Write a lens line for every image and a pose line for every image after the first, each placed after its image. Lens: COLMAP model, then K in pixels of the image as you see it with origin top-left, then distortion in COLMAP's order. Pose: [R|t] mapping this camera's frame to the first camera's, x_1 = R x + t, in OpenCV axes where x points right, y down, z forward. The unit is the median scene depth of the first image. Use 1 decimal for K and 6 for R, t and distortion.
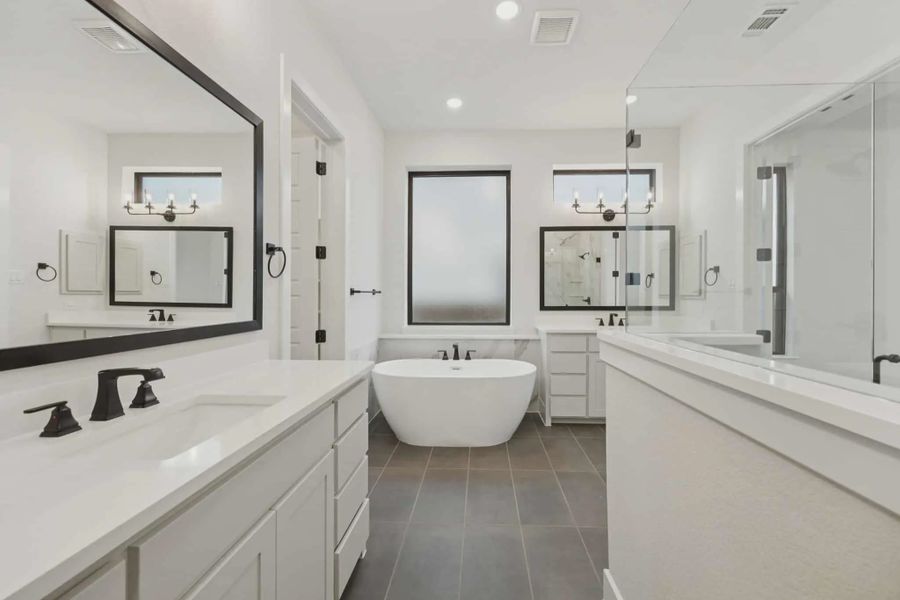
lens RADIAL K [[345.5, 0, 476.6], [0, 345.5, 294.1], [0, 0, 1]] dist [0.002560, 0.000083]
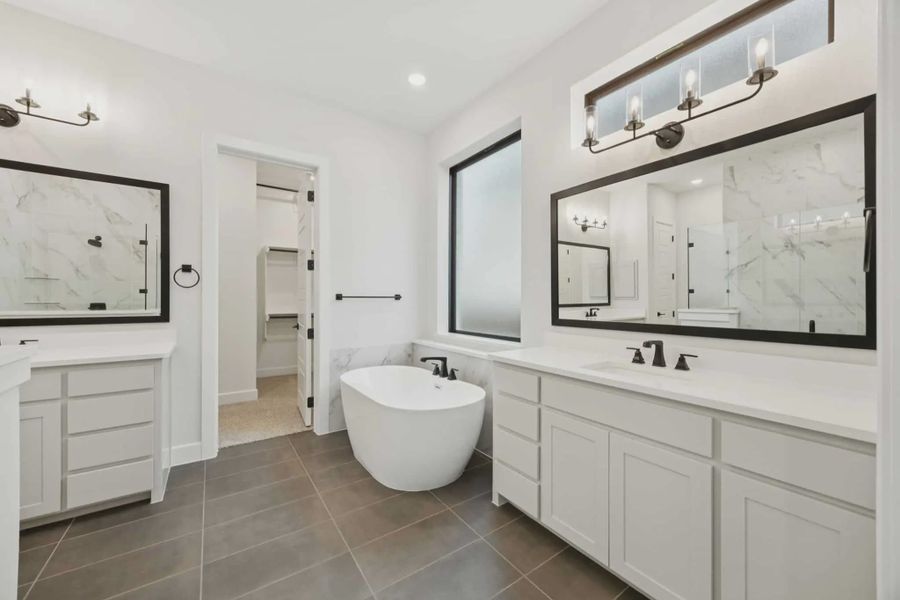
lens RADIAL K [[345.5, 0, 453.5], [0, 345.5, 296.3], [0, 0, 1]] dist [0.002560, 0.000083]
pose [[0.602092, -0.005389, -0.798408, 0.628388], [-0.002772, 0.999957, -0.008841, -0.000213], [0.798422, 0.007536, 0.602052, 0.510280]]
